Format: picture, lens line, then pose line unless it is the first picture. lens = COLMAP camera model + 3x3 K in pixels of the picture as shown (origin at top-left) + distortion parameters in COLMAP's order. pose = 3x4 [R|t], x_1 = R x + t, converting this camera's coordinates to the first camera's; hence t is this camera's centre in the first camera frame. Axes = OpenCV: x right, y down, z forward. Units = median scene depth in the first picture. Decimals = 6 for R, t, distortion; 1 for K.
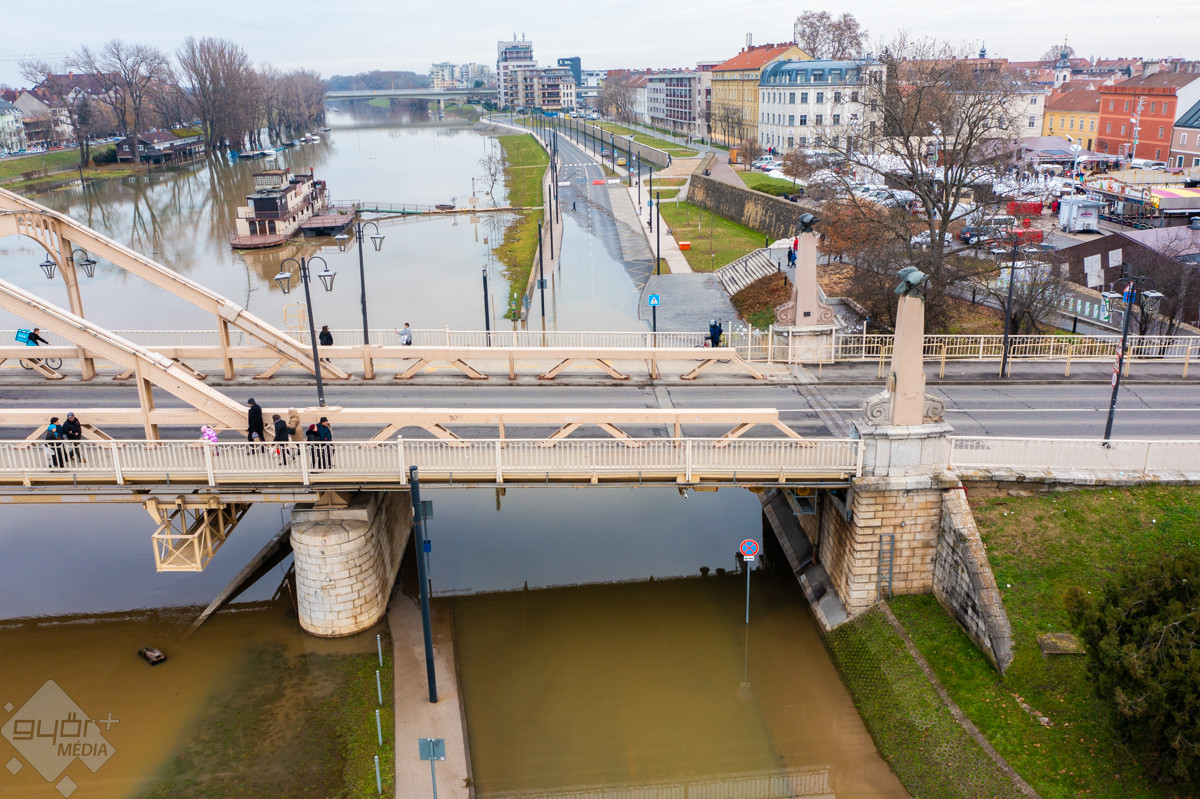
lens RADIAL K [[974.9, 0, 600.0], [0, 974.9, 399.5], [0, 0, 1]] dist [-0.024255, 0.006490]
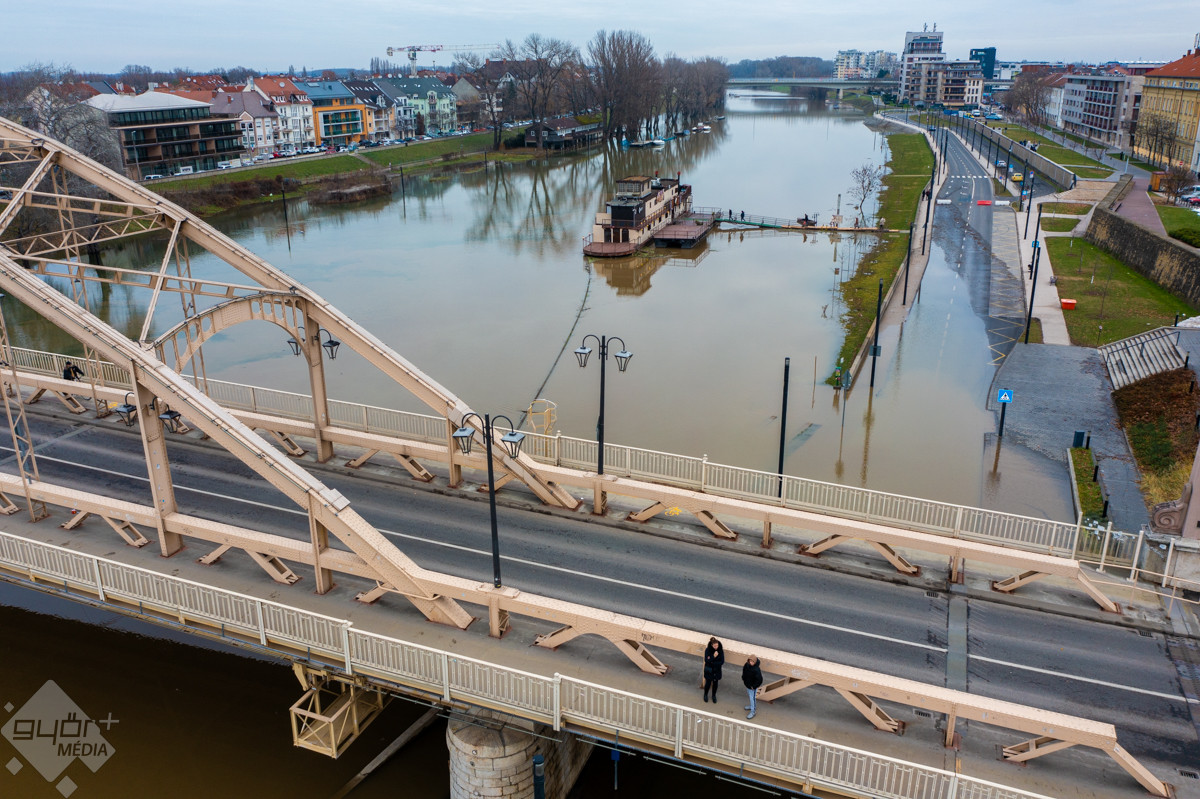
lens RADIAL K [[944.4, 0, 602.1], [0, 944.4, 395.7], [0, 0, 1]] dist [-0.020749, -0.000209]
pose [[0.922169, 0.140426, -0.360395, 0.019977], [-0.132621, 0.990079, 0.046432, -0.067593], [0.363340, 0.004978, 0.931643, 0.097855]]
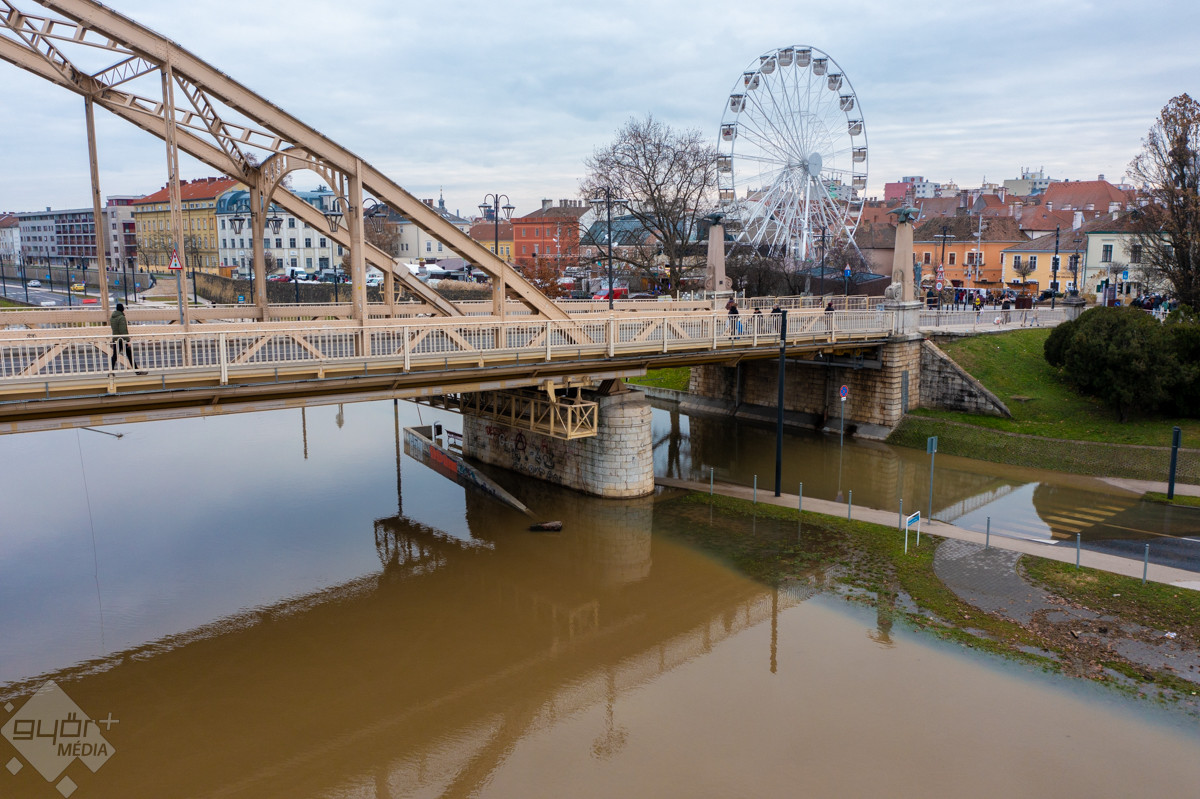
lens RADIAL K [[944.4, 0, 602.1], [0, 944.4, 395.7], [0, 0, 1]] dist [-0.020749, -0.000209]
pose [[0.766995, -0.084798, 0.636025, -0.361174], [0.185692, 0.978148, -0.093518, 0.075979], [-0.614196, 0.189833, 0.765981, 0.034070]]
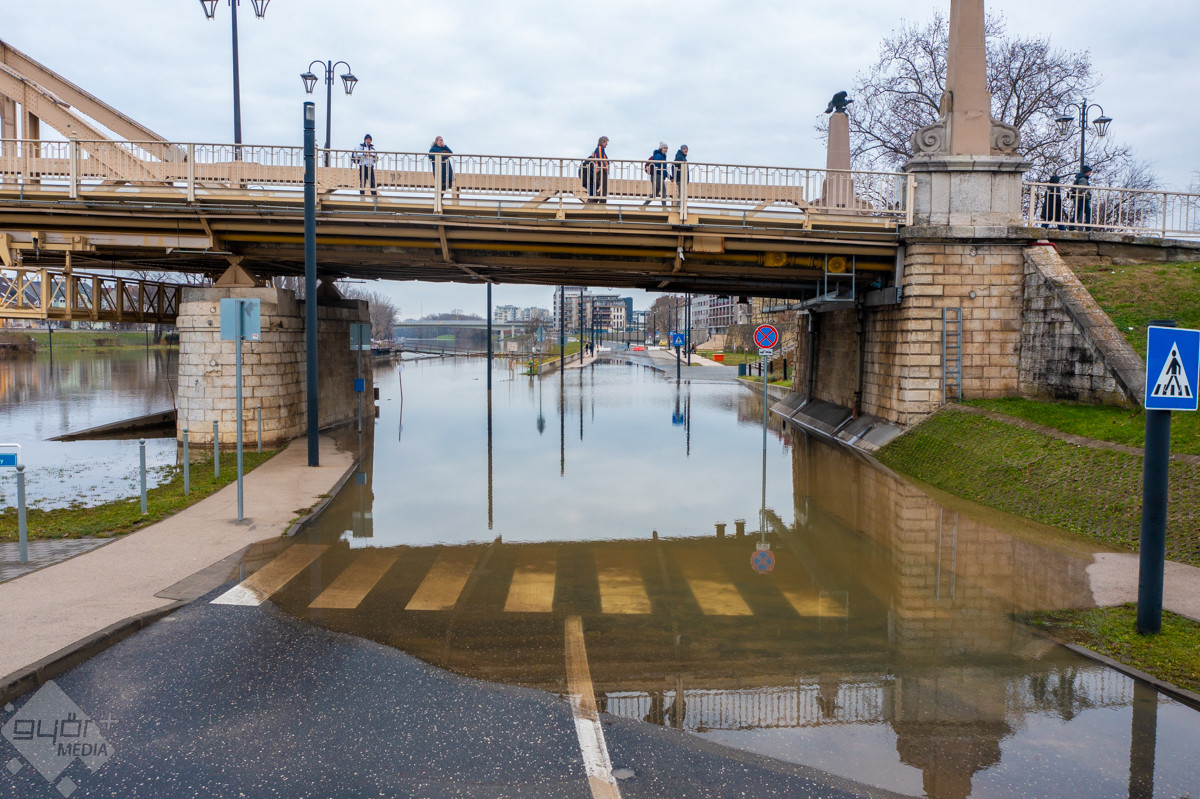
lens RADIAL K [[944.4, 0, 602.1], [0, 944.4, 395.7], [0, 0, 1]] dist [-0.020749, -0.000209]
pose [[0.998254, 0.029477, -0.051191, 0.021955], [-0.041425, 0.967120, -0.250923, 0.128855], [0.042111, 0.252605, 0.966653, 0.100963]]
